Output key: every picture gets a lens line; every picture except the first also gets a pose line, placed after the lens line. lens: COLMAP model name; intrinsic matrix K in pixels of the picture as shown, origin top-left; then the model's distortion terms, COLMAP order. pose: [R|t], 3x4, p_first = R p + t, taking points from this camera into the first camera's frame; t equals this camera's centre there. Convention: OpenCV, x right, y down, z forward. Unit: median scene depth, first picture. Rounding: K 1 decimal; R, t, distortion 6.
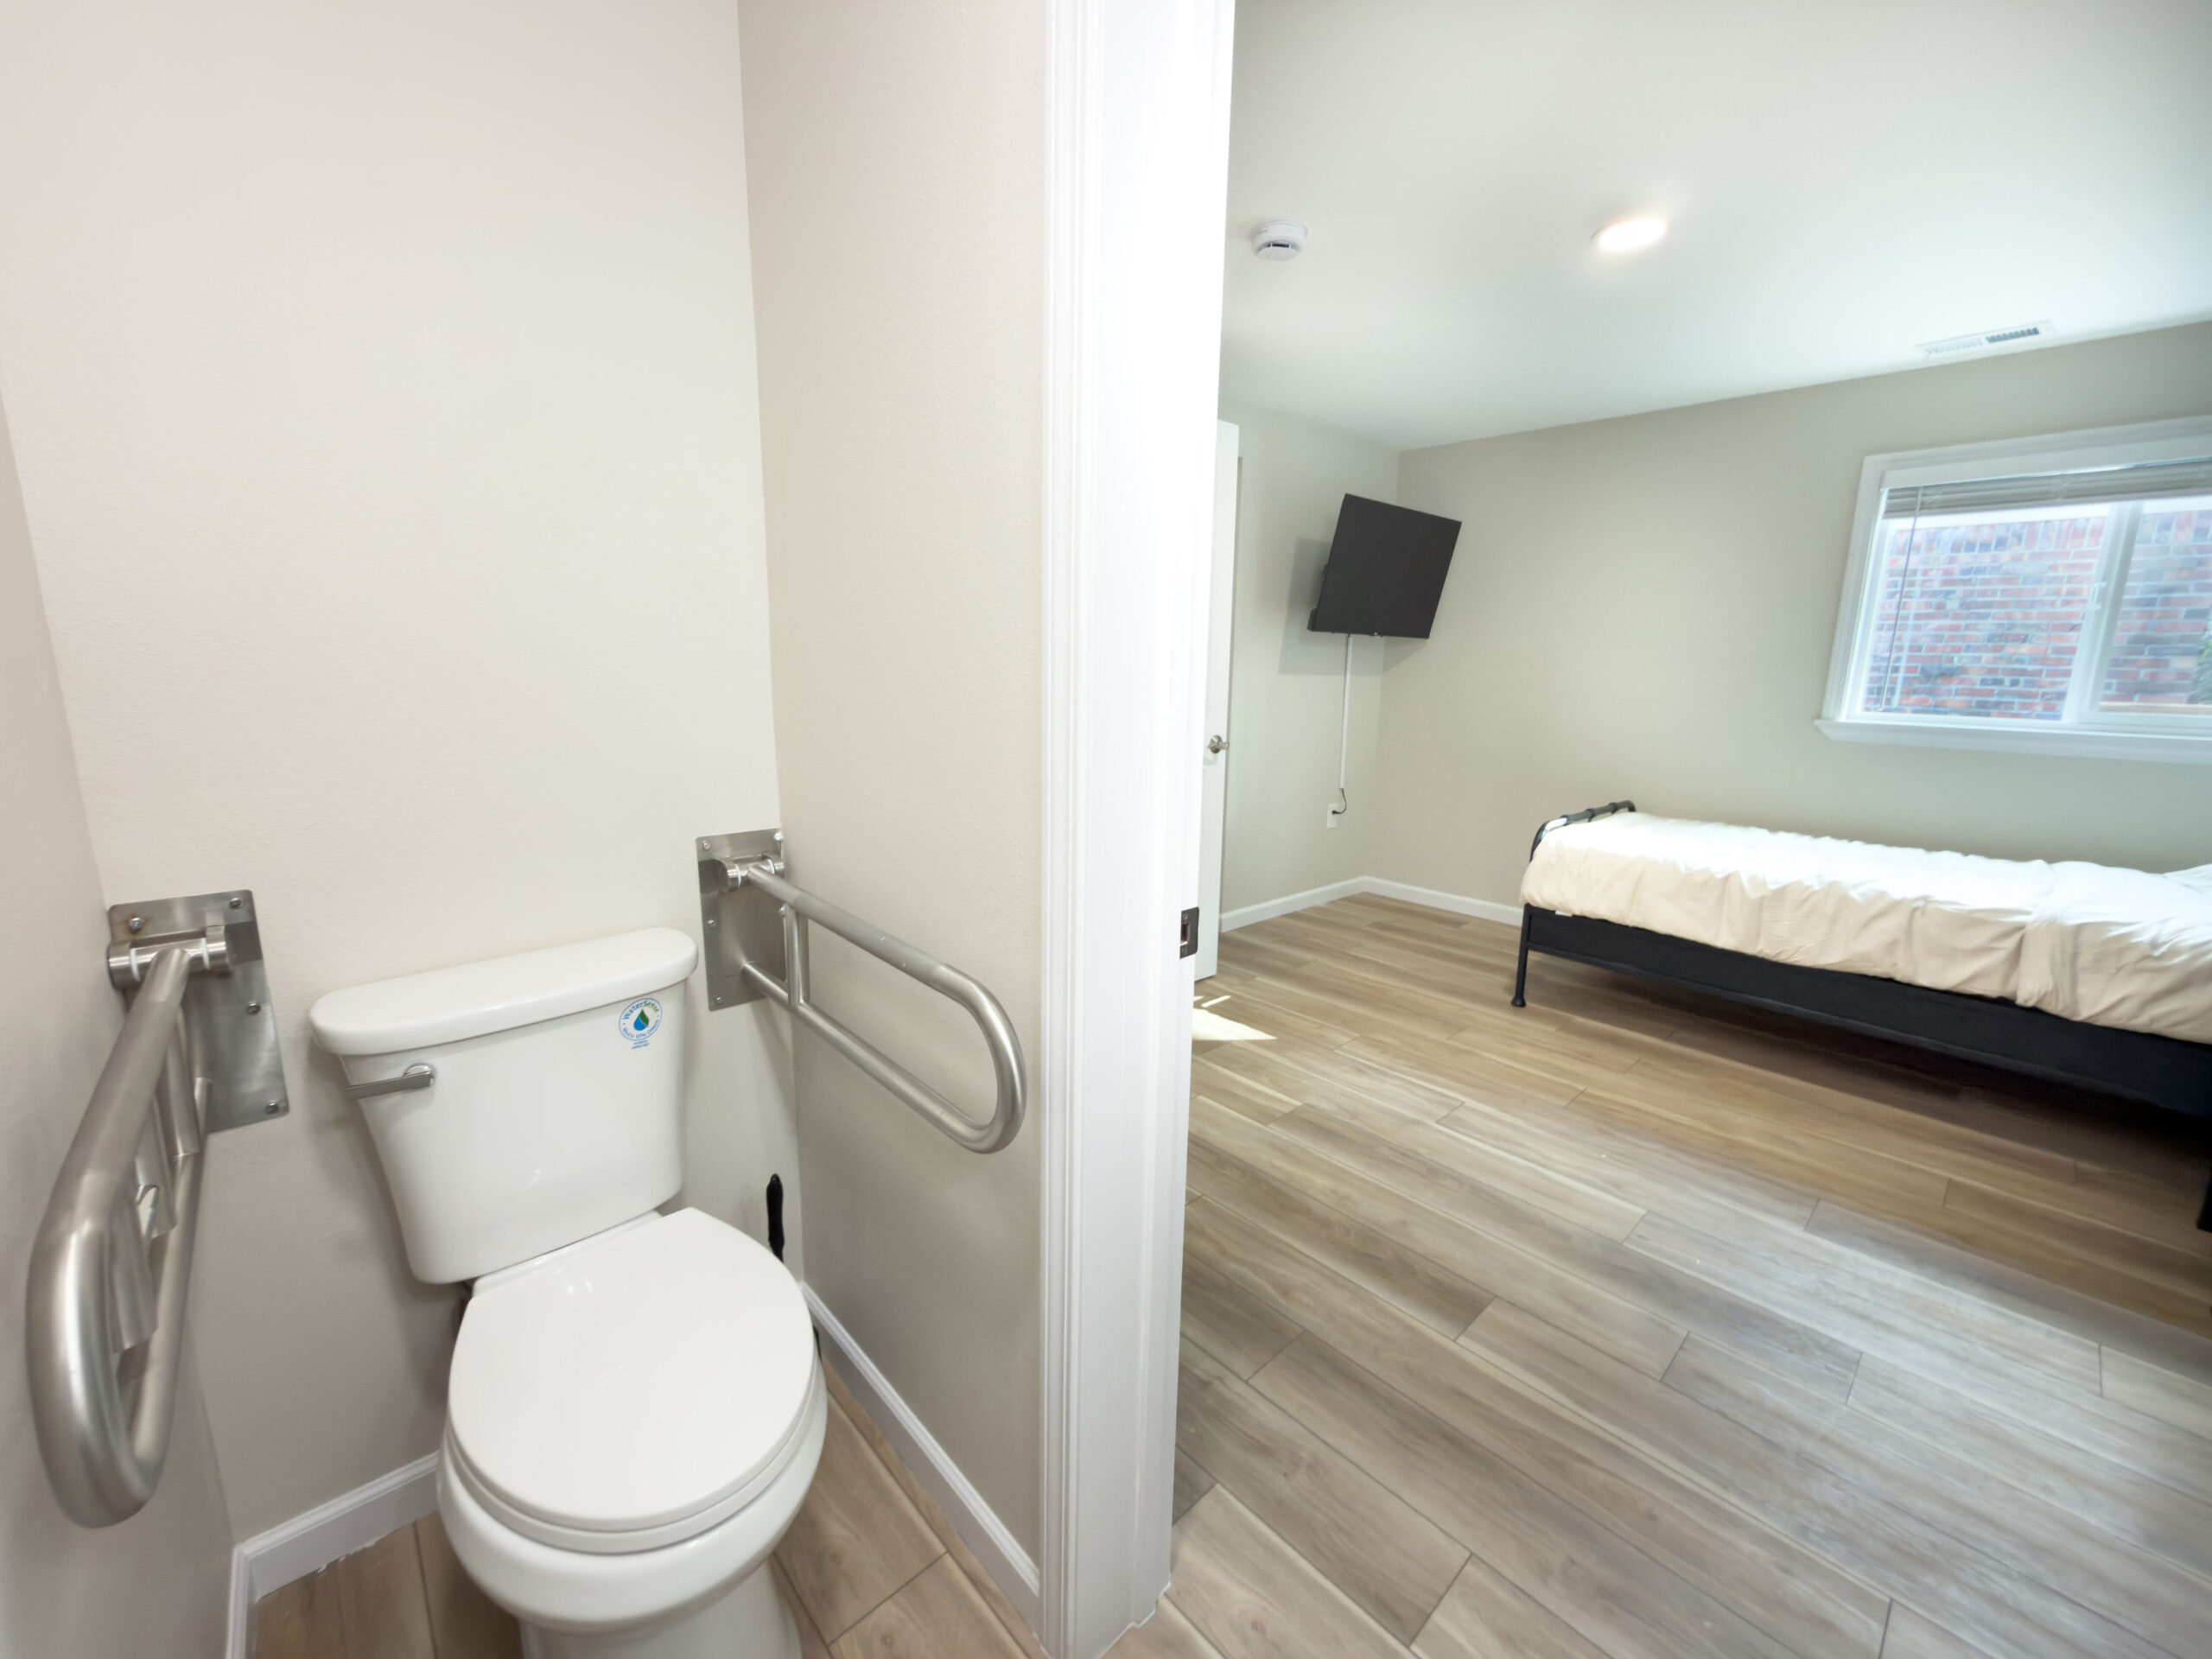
lens RADIAL K [[902.2, 0, 1097.8], [0, 902.2, 823.1], [0, 0, 1]] dist [0.001174, 0.000013]
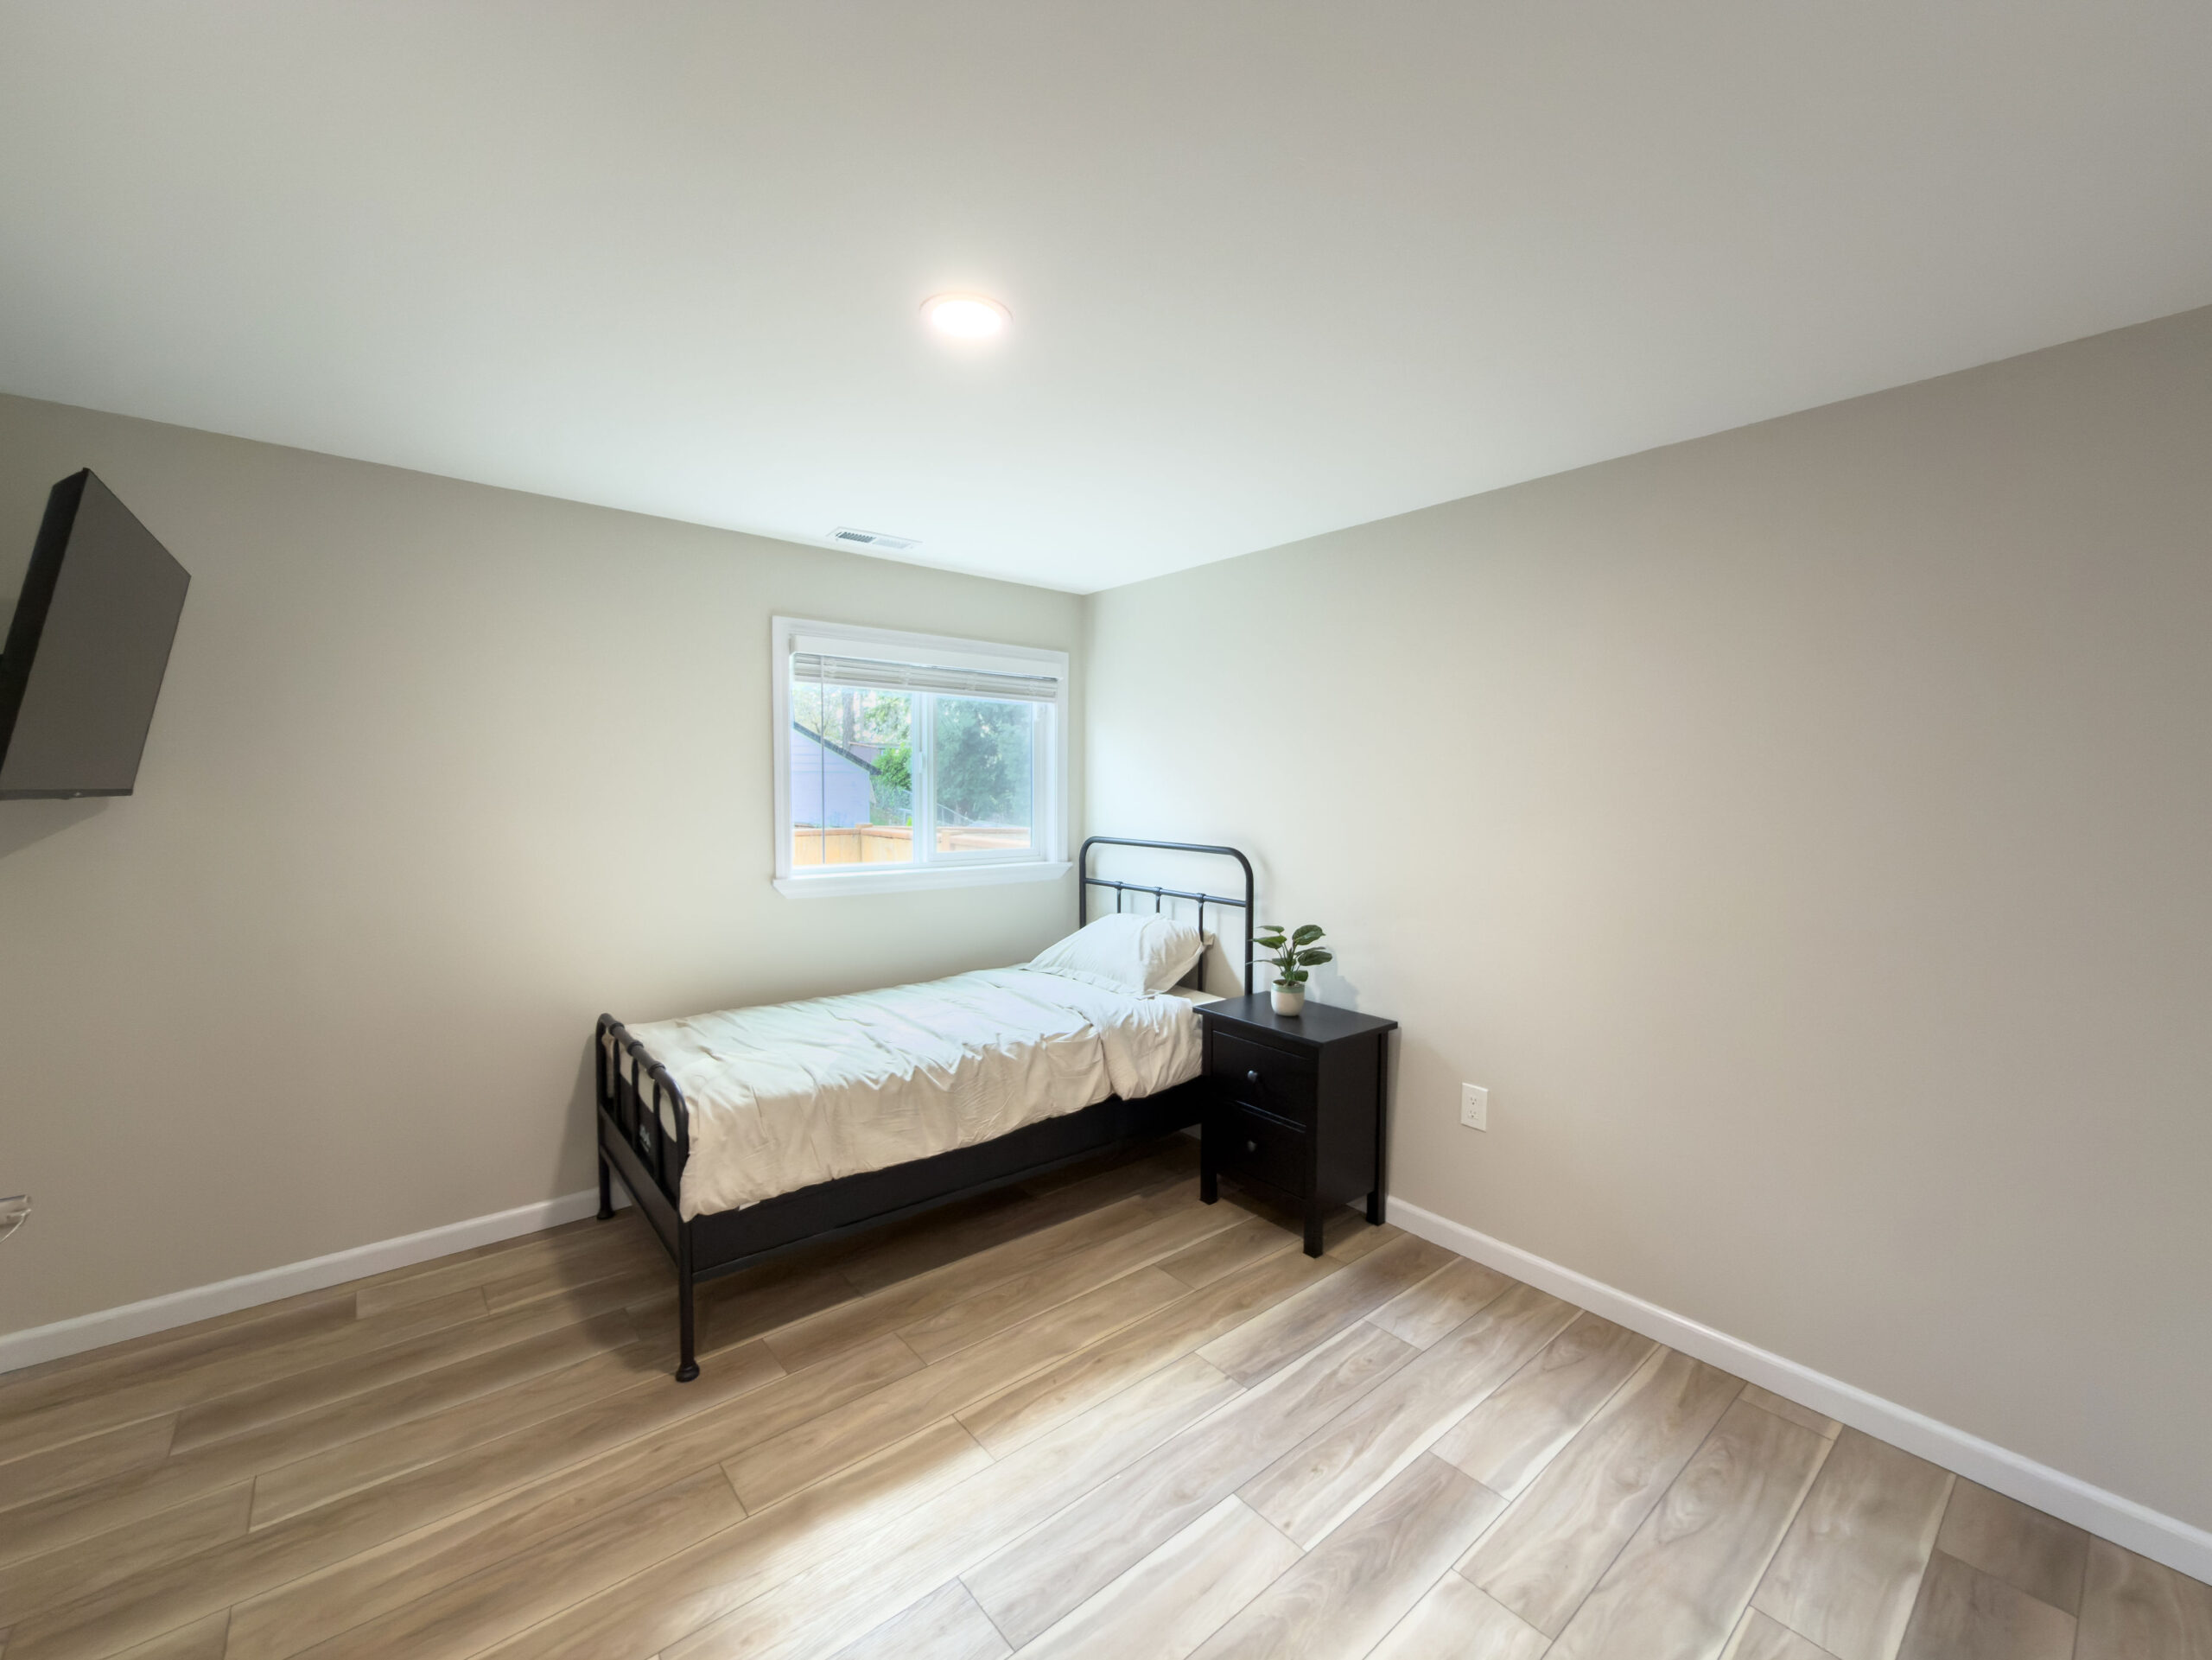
lens RADIAL K [[902.3, 0, 1100.9], [0, 902.3, 832.8], [0, 0, 1]] dist [0.001174, 0.000013]
pose [[0.045649, -0.071045, 0.996428, -0.155227], [0.173539, 0.982865, 0.062128, -0.196264], [-0.983769, 0.170083, 0.057196, 0.722076]]
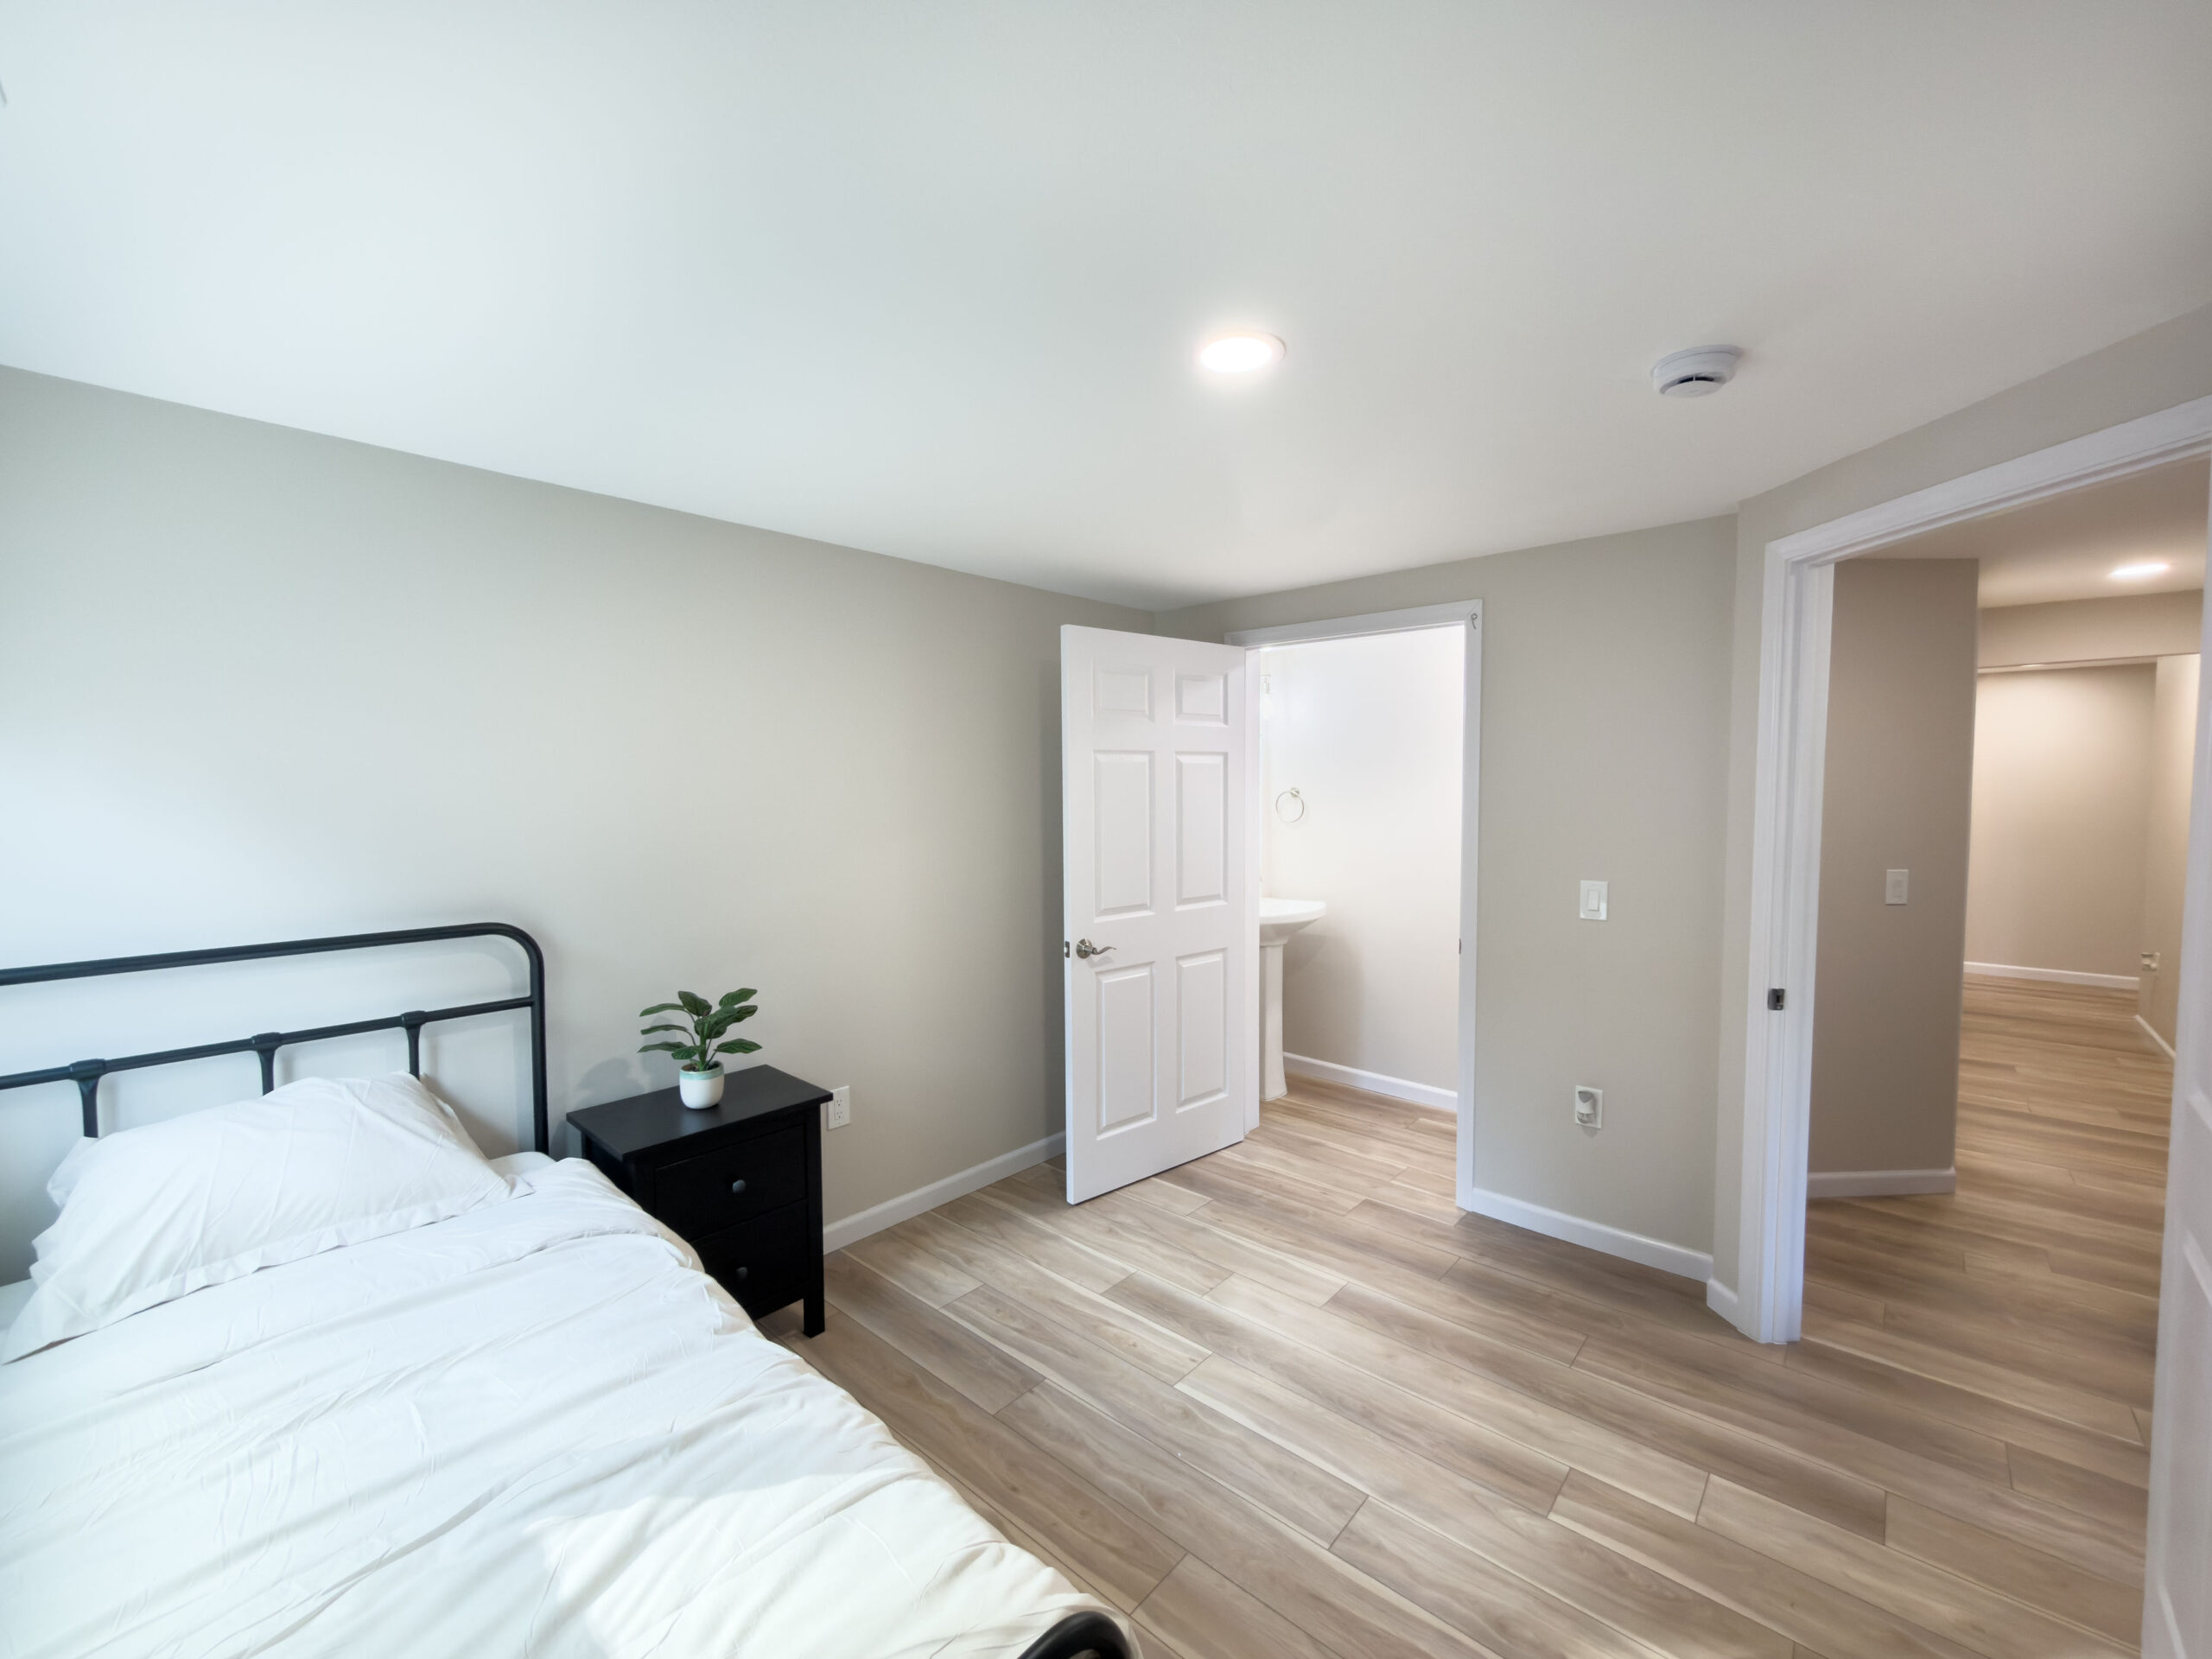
lens RADIAL K [[902.2, 0, 1105.0], [0, 902.2, 826.9], [0, 0, 1]] dist [0.001174, 0.000013]
pose [[-0.995087, -0.008925, -0.098599, 0.601052], [-0.031414, 0.972926, 0.228970, -0.350452], [0.093886, 0.230943, -0.968427, 1.408461]]
